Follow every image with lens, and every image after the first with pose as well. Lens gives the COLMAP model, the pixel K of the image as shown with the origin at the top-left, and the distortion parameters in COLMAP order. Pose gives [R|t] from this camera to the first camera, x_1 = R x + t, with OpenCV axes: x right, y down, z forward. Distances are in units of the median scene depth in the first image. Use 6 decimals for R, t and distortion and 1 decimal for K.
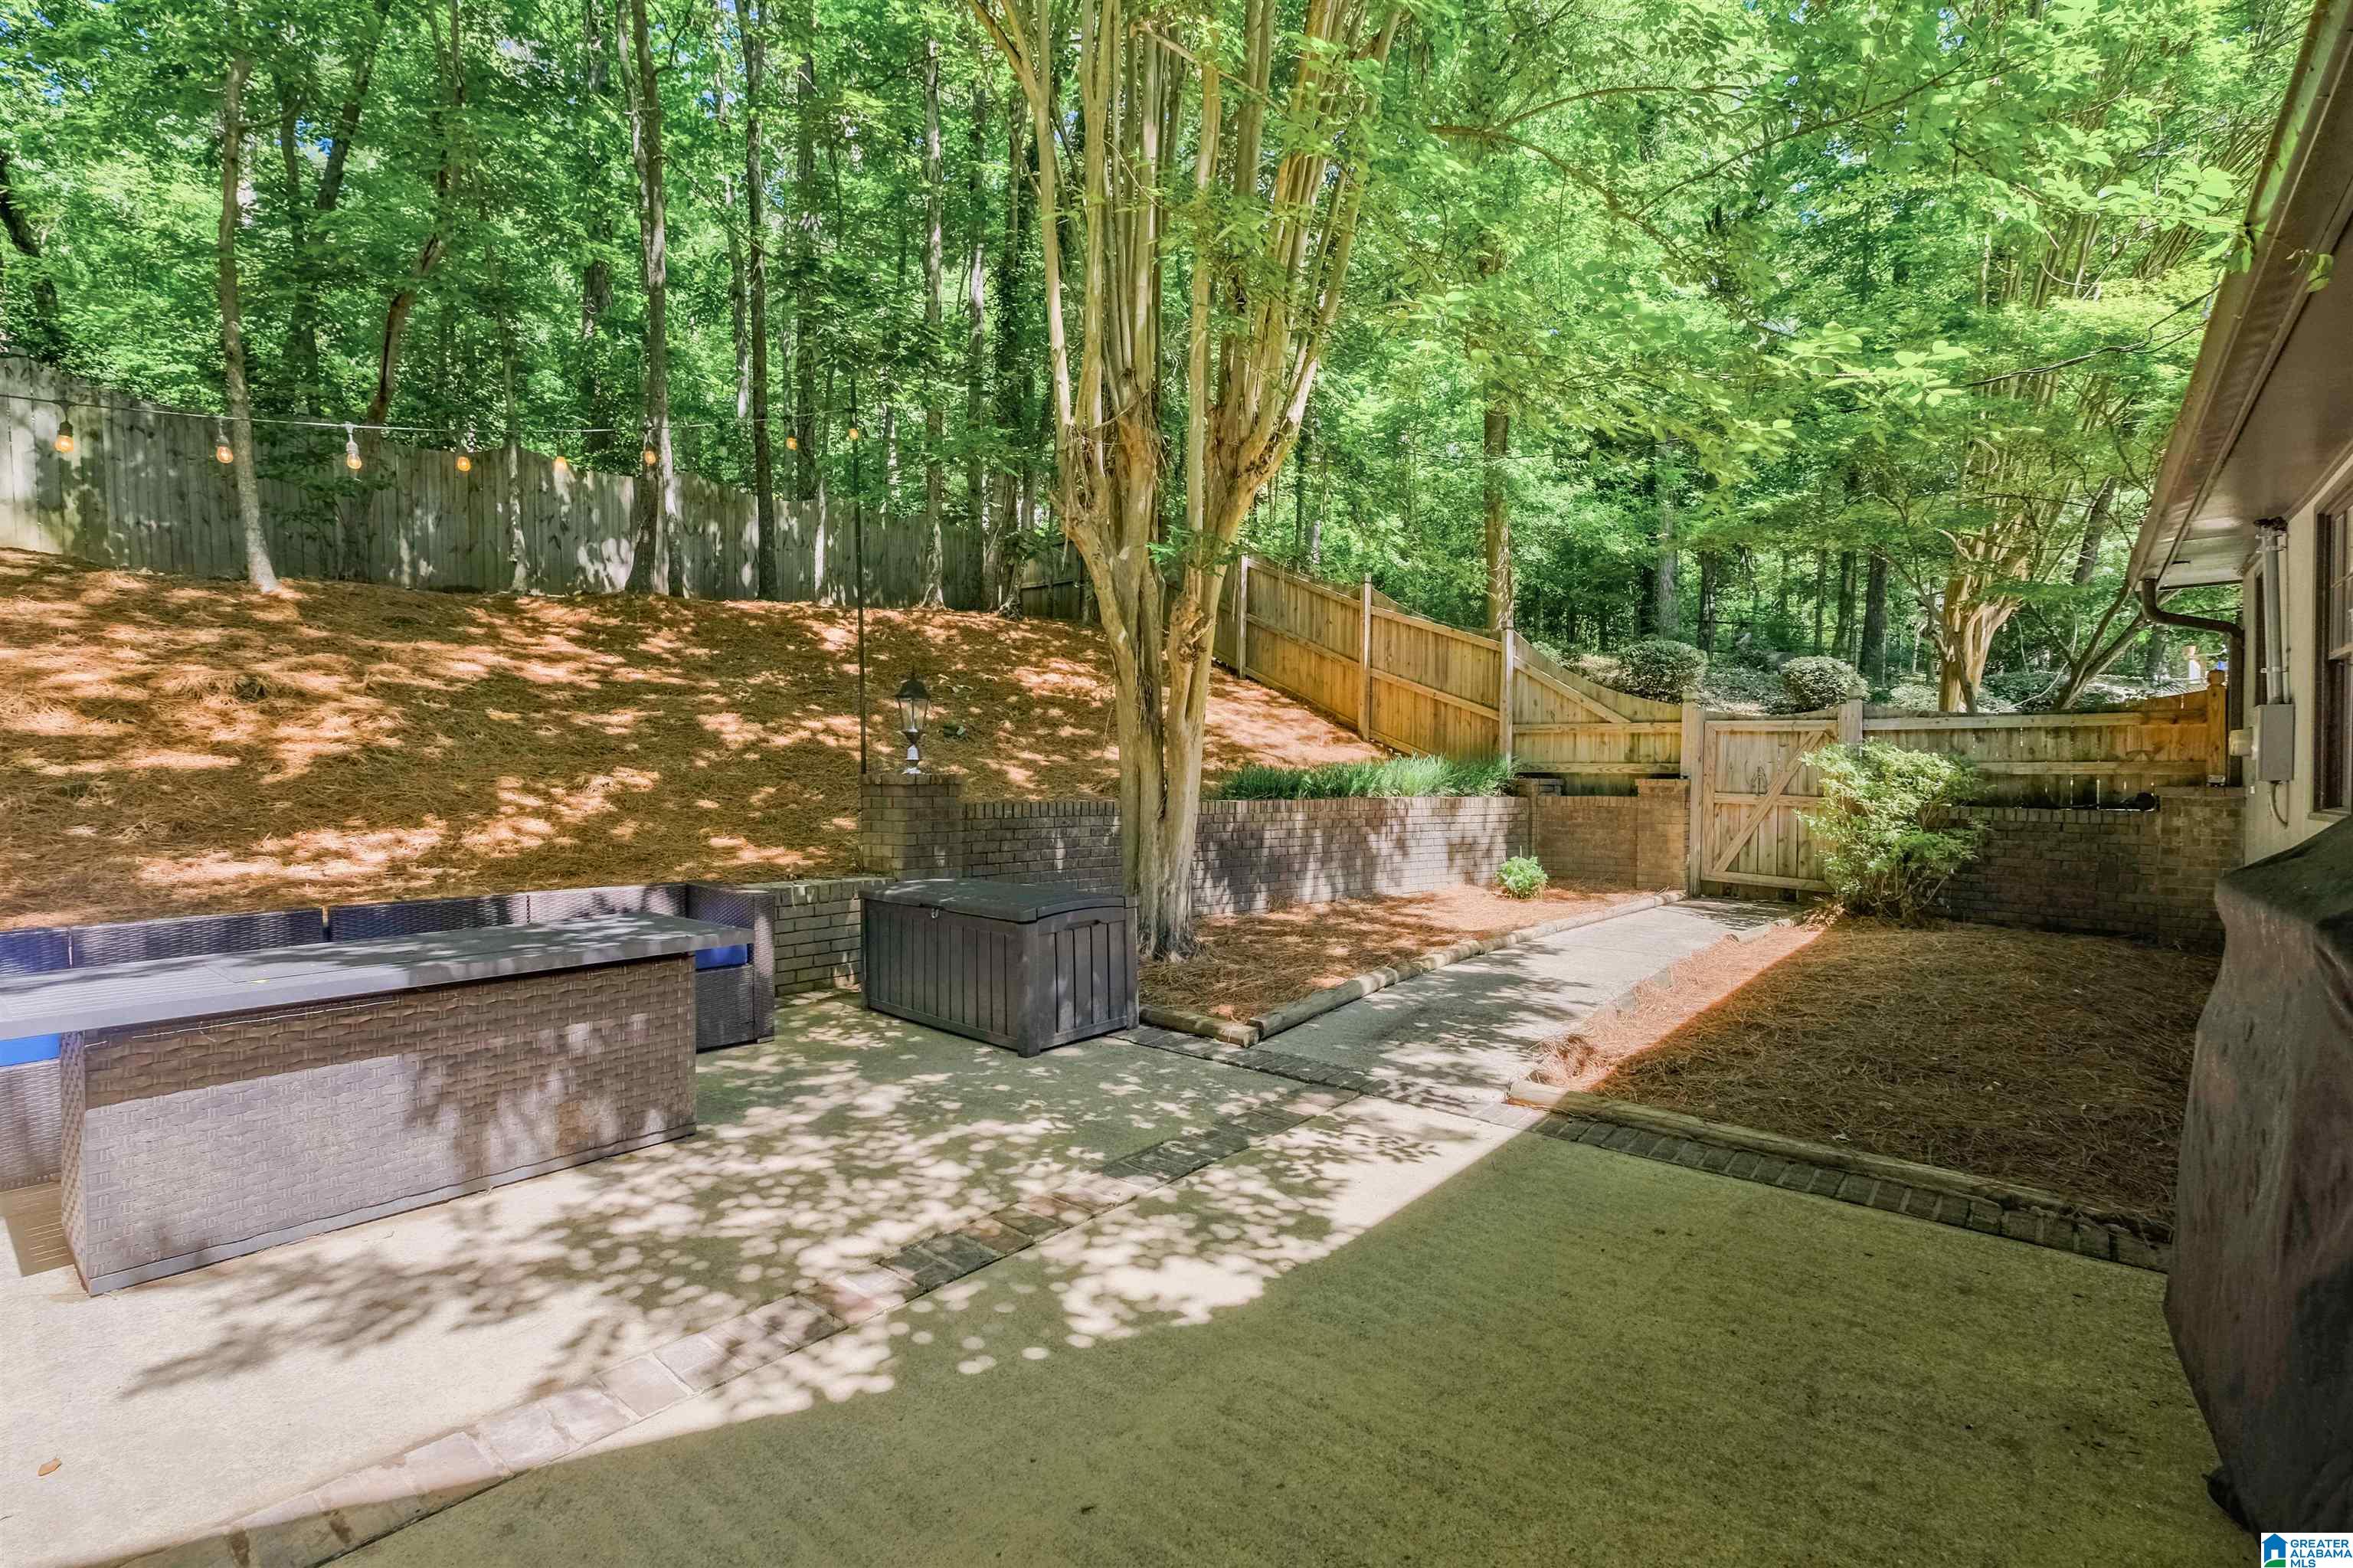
lens RADIAL K [[1046.7, 0, 1190.8], [0, 1046.7, 772.8], [0, 0, 1]] dist [-0.003666, -0.000092]
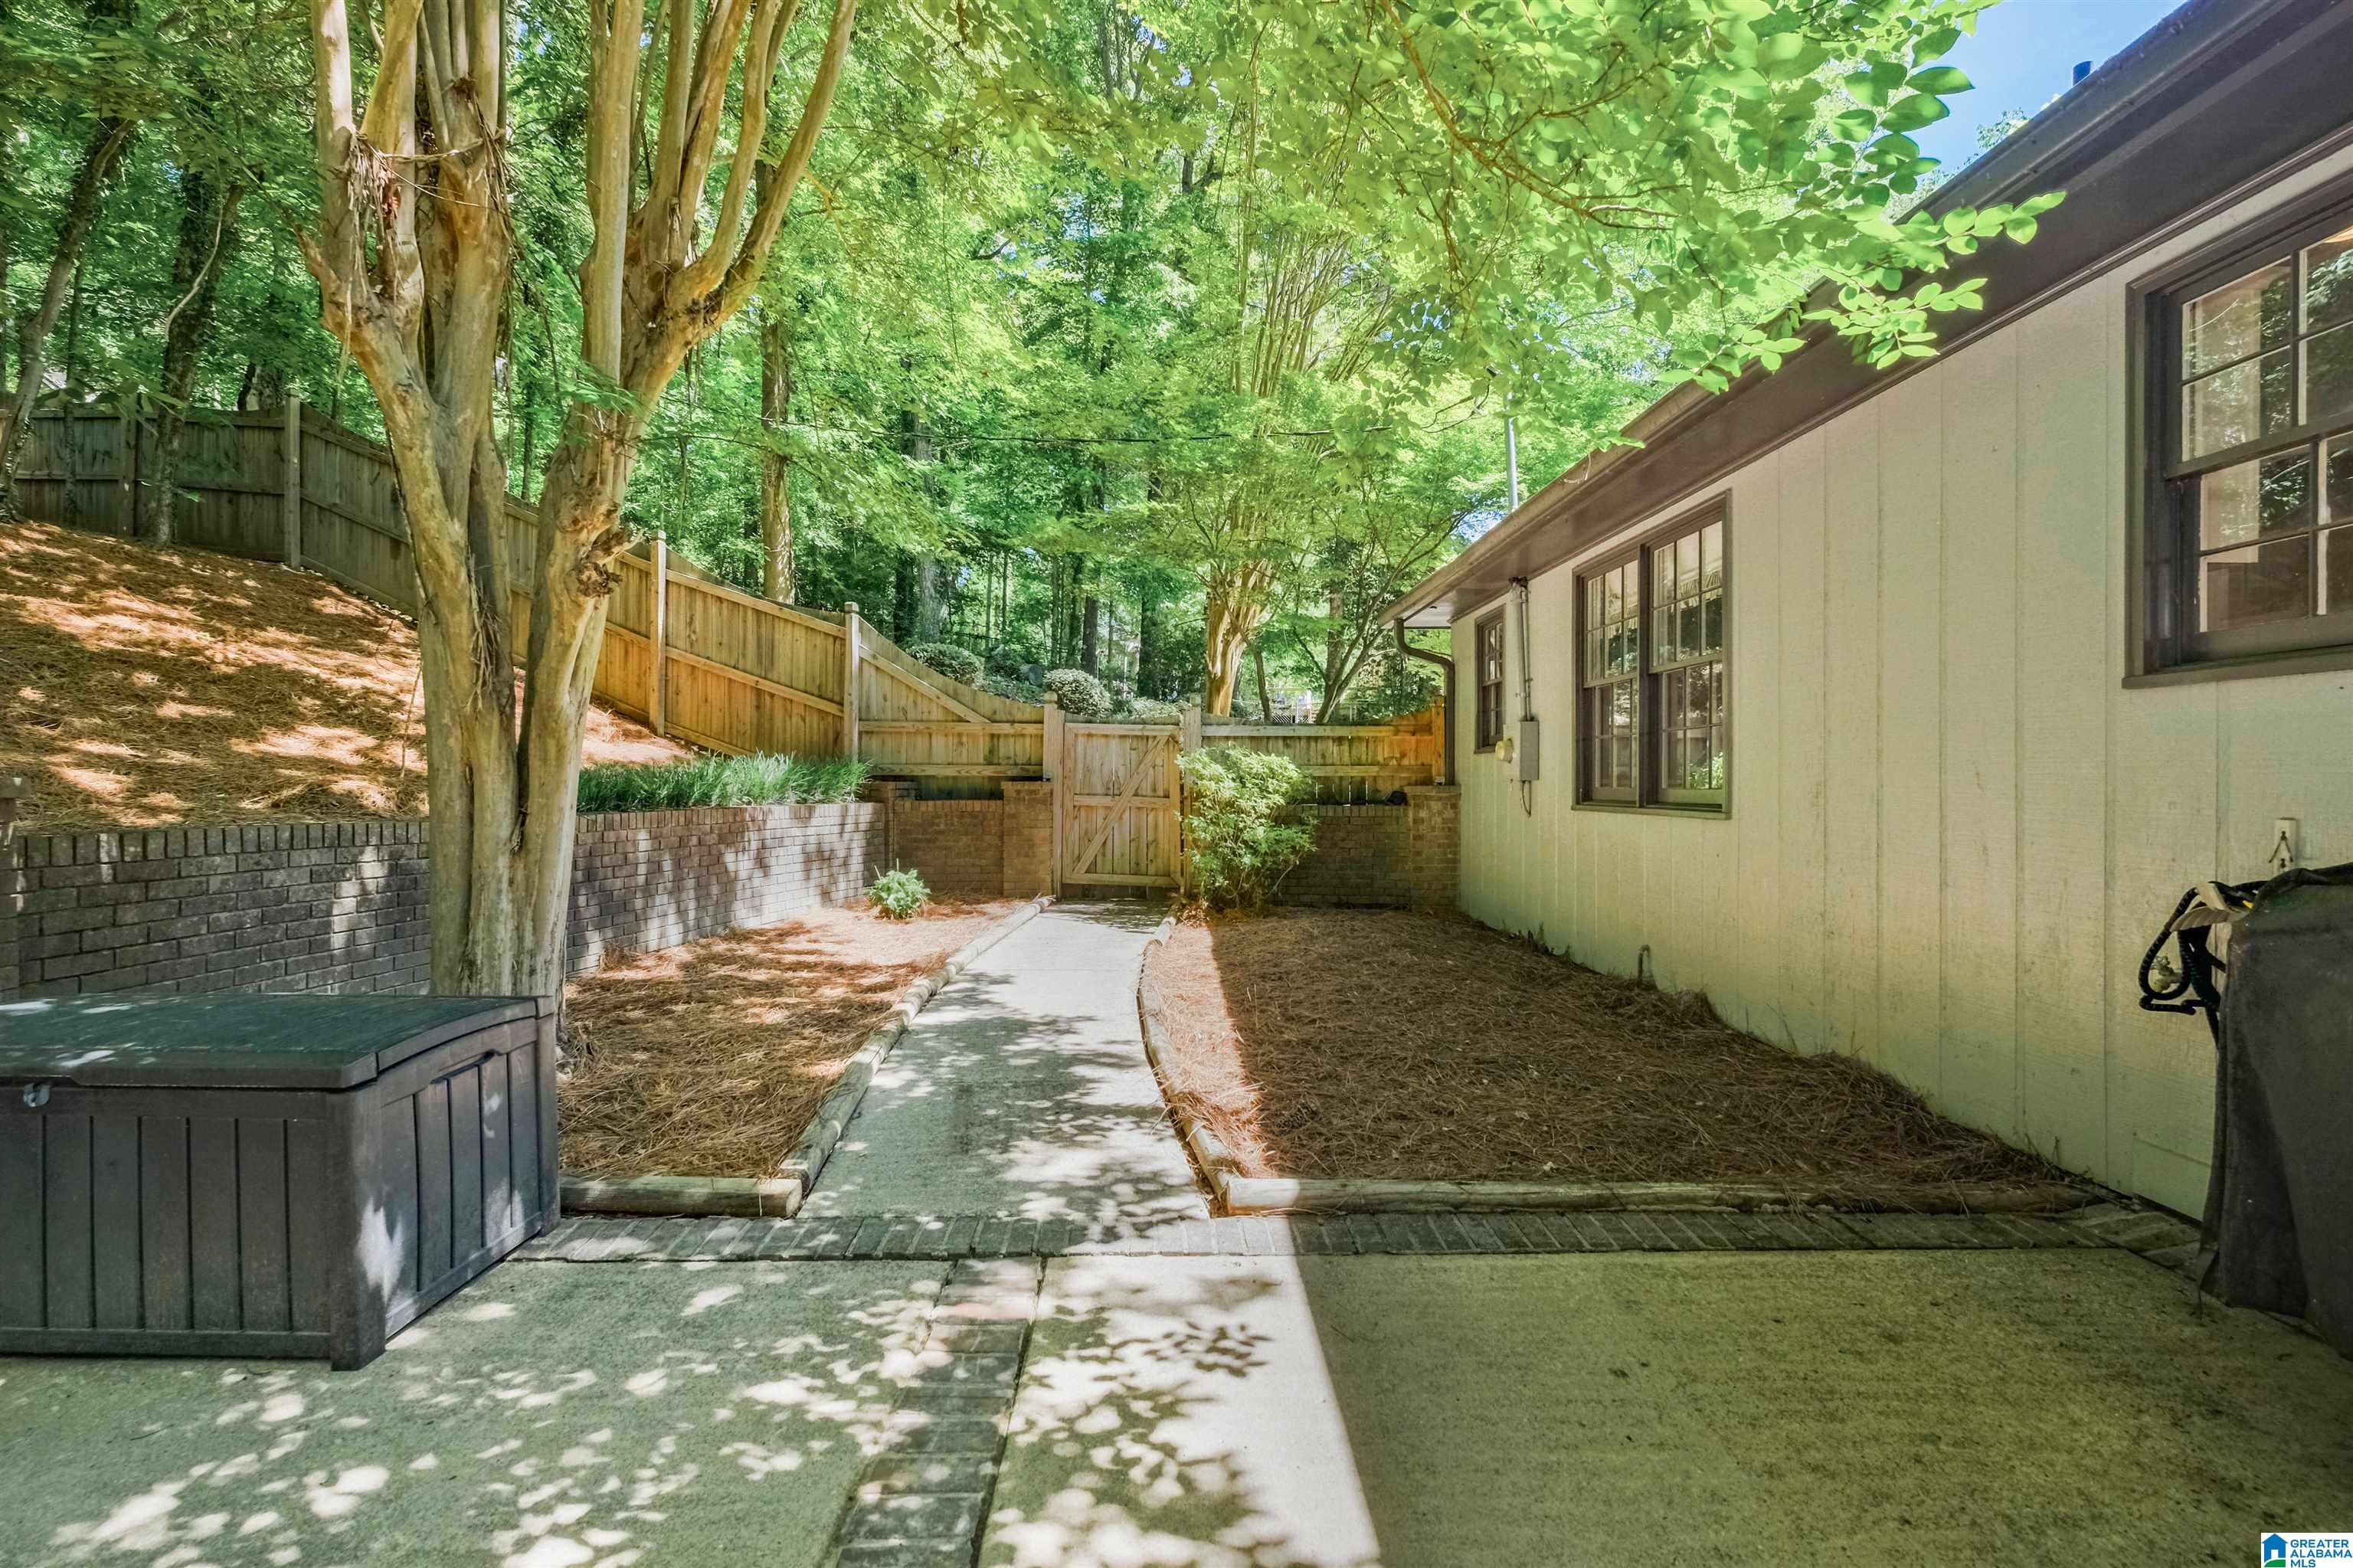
lens RADIAL K [[1046.7, 0, 1163.3], [0, 1046.7, 783.6], [0, 0, 1]] dist [-0.003666, -0.000092]
pose [[0.760858, -0.005898, 0.648891, -0.101336], [0.001067, 0.999969, 0.007838, 0.000306], [-0.648917, -0.005271, 0.760841, 0.216216]]
